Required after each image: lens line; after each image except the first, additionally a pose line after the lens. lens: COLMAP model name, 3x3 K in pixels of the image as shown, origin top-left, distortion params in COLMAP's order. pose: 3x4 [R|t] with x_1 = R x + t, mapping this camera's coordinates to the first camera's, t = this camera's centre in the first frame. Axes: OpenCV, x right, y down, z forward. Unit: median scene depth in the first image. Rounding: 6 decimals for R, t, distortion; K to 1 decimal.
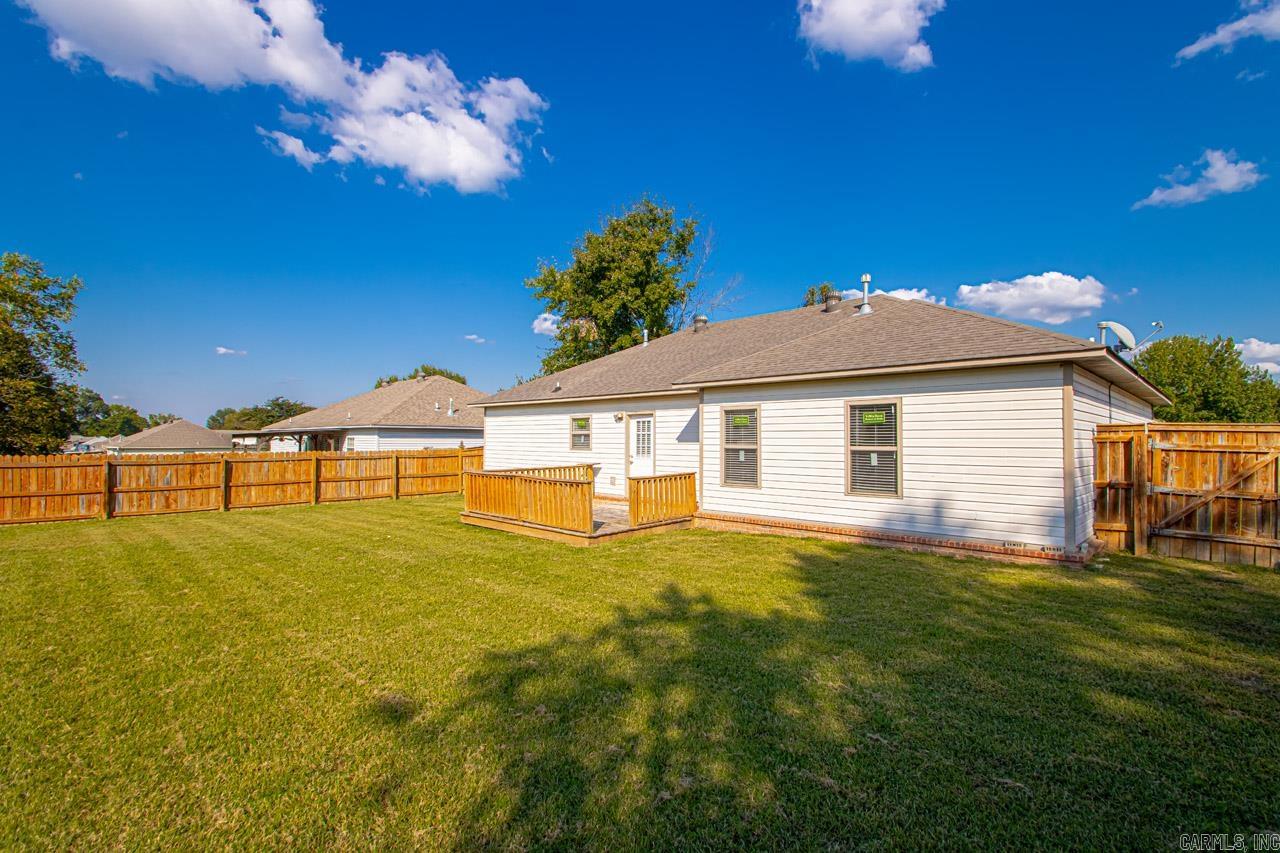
lens RADIAL K [[598.6, 0, 652.3], [0, 598.6, 439.0], [0, 0, 1]] dist [0.007851, -0.011770]
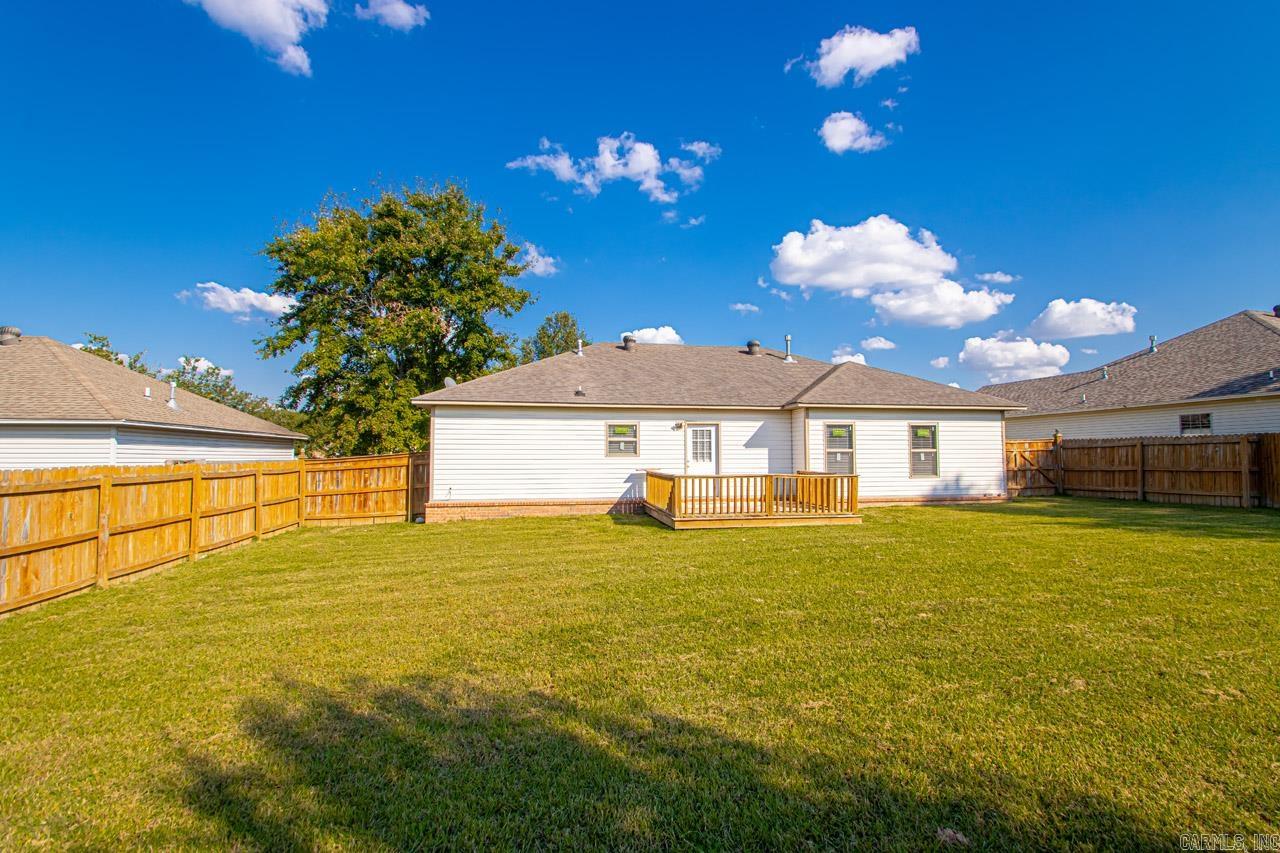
lens RADIAL K [[598.6, 0, 645.4], [0, 598.6, 428.5], [0, 0, 1]] dist [0.007851, -0.011770]
pose [[0.576066, 0.033523, 0.816715, -1.045461], [0.002802, 0.999072, -0.042985, 0.016917], [-0.817398, 0.027050, 0.575437, 0.442129]]
